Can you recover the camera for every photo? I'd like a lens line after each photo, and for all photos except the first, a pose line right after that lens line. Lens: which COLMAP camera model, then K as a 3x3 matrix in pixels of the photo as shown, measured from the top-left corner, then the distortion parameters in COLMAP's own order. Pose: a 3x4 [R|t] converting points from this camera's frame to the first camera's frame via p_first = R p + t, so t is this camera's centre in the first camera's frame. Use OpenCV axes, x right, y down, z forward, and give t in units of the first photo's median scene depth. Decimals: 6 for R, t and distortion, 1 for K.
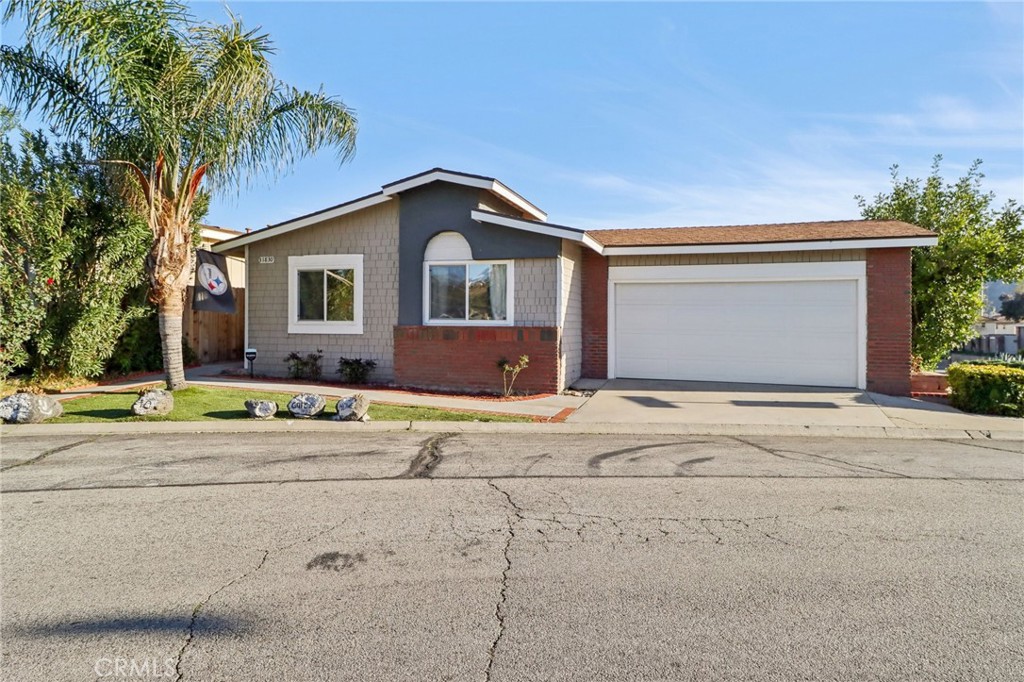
lens RADIAL K [[657.4, 0, 512.0], [0, 657.4, 341.0], [0, 0, 1]] dist [0.001286, -0.000552]
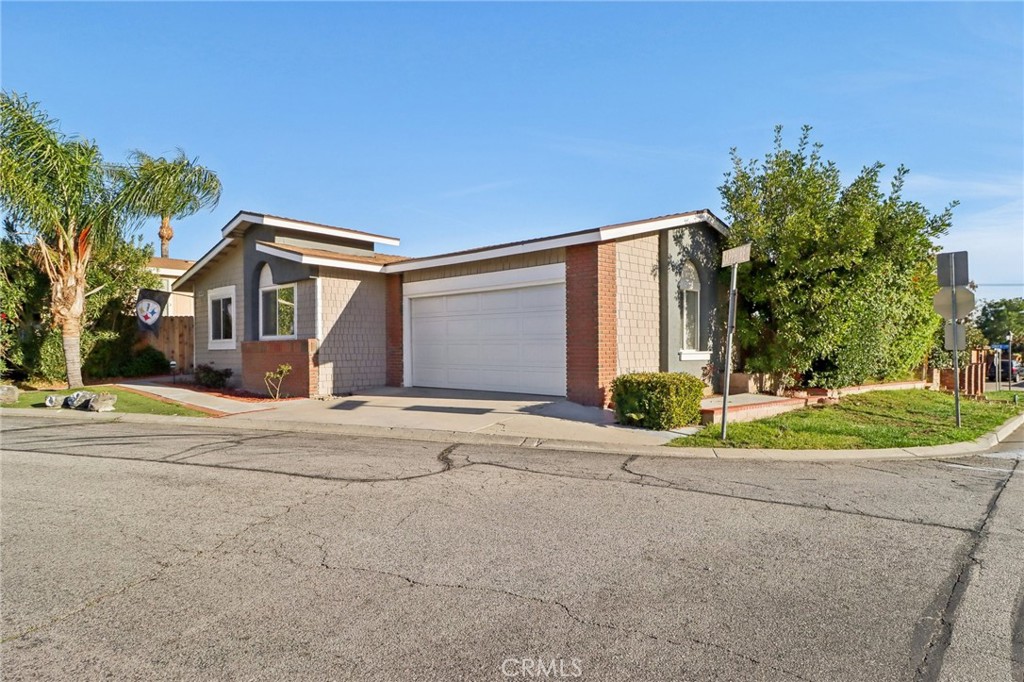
lens RADIAL K [[626.8, 0, 512.2], [0, 626.8, 368.7], [0, 0, 1]] dist [0.000024, -0.000277]
pose [[0.914270, -0.003248, -0.405093, 0.756136], [0.007098, 0.999943, 0.008002, 0.021681], [0.405044, -0.010191, 0.914240, 0.128525]]
